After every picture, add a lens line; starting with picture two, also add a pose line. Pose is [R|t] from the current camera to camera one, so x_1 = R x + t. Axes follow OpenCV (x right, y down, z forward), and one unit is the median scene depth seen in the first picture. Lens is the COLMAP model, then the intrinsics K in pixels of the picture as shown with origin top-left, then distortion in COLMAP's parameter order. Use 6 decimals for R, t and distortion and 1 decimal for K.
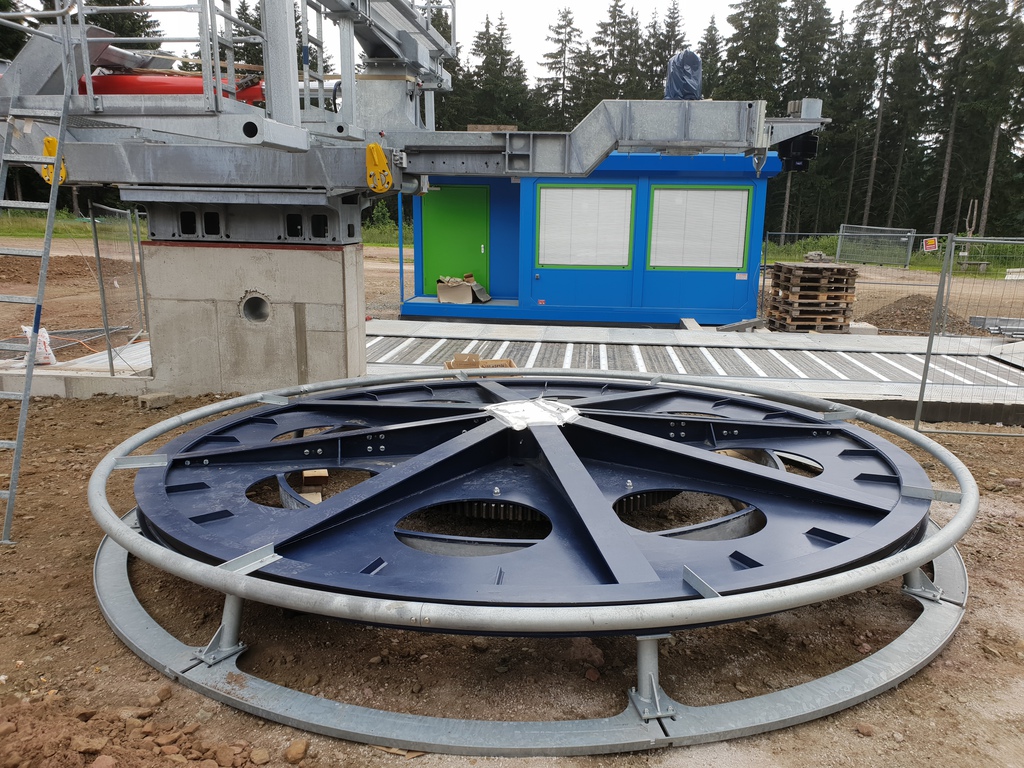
lens RADIAL K [[777.5, 0, 513.0], [0, 777.5, 399.2], [0, 0, 1]] dist [0.005908, 0.002364]
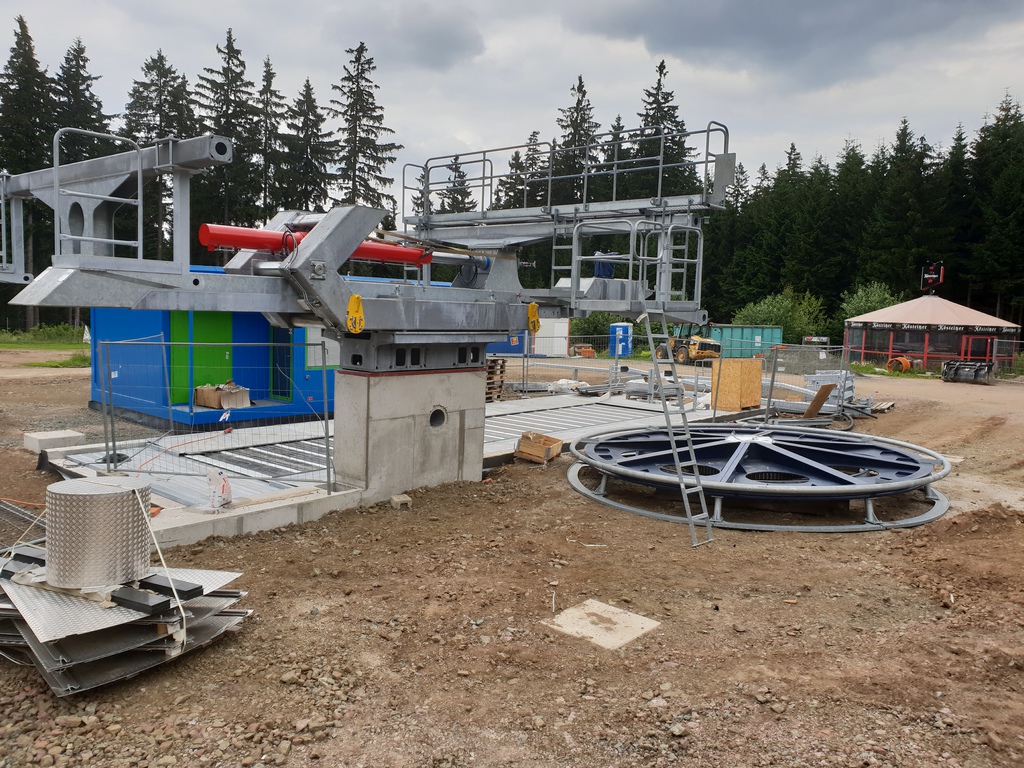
lens RADIAL K [[777.5, 0, 513.0], [0, 777.5, 399.2], [0, 0, 1]] dist [0.005908, 0.002364]
pose [[0.572072, -0.098220, 0.814301, -1.328973], [0.171037, 0.985264, -0.001318, -0.125222], [-0.802172, 0.140029, 0.580441, 0.131283]]
